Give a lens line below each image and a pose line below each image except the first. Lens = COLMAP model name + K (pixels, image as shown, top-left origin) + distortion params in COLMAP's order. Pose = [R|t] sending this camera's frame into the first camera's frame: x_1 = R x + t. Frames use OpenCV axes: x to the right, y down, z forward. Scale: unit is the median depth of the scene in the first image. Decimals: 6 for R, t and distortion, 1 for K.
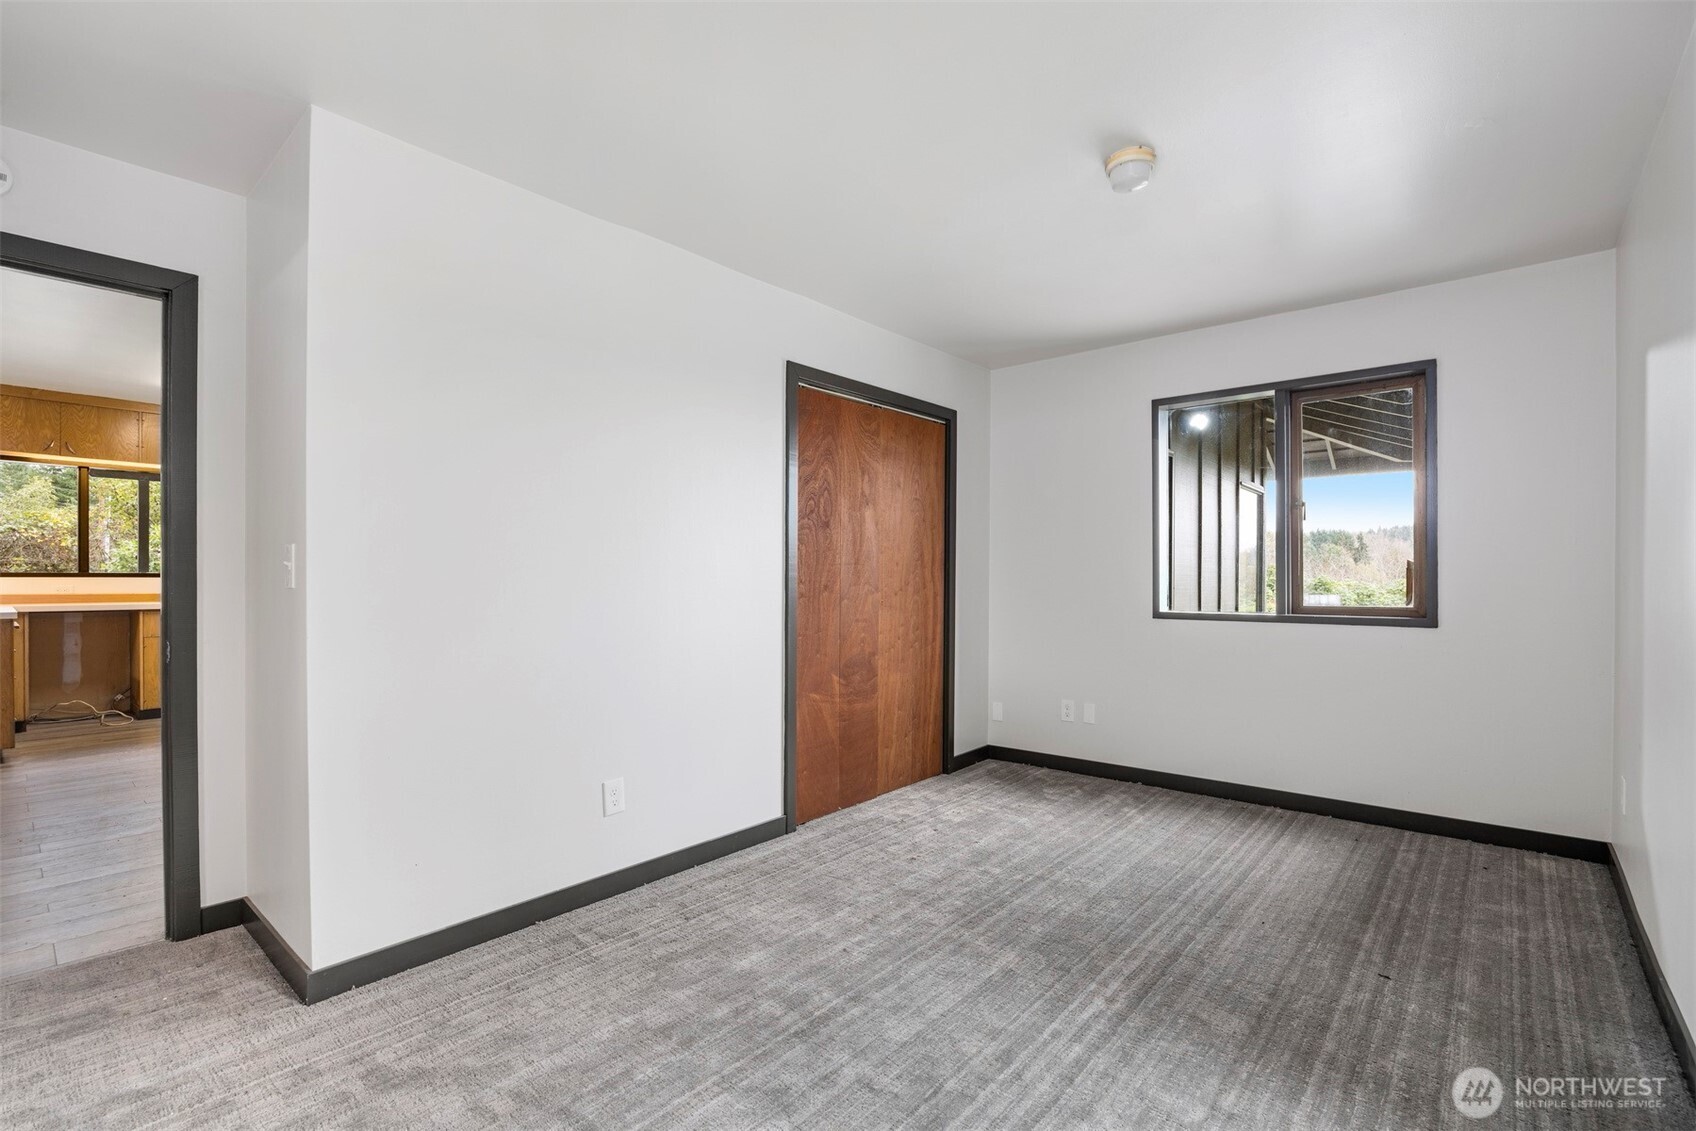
lens RADIAL K [[775.7, 0, 846.7], [0, 775.7, 580.0], [0, 0, 1]] dist [-0.016336, 0.000018]
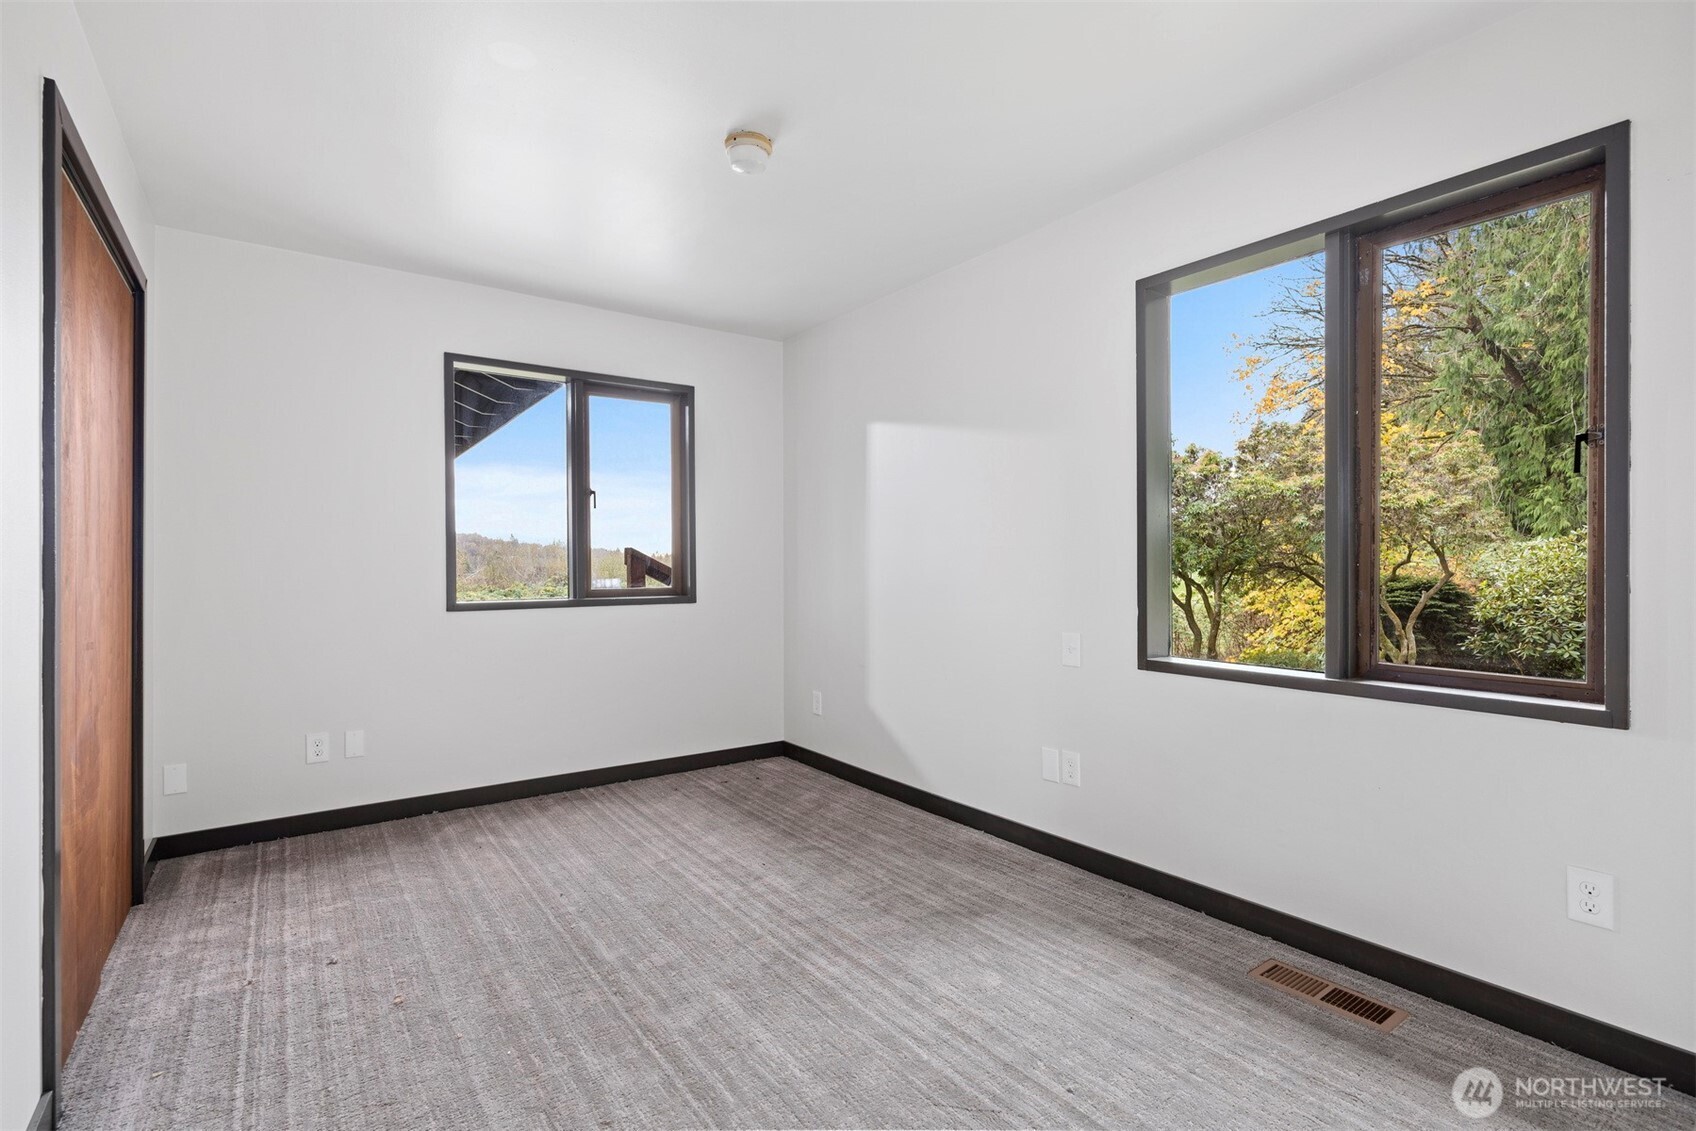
lens RADIAL K [[821.2, 0, 842.7], [0, 821.2, 564.8], [0, 0, 1]] dist [0.005869, 0.000295]
pose [[0.219567, -0.001407, 0.975596, -0.427525], [0.008429, 0.999964, -0.000454, 0.003439], [-0.975561, 0.008323, 0.219571, 0.425997]]
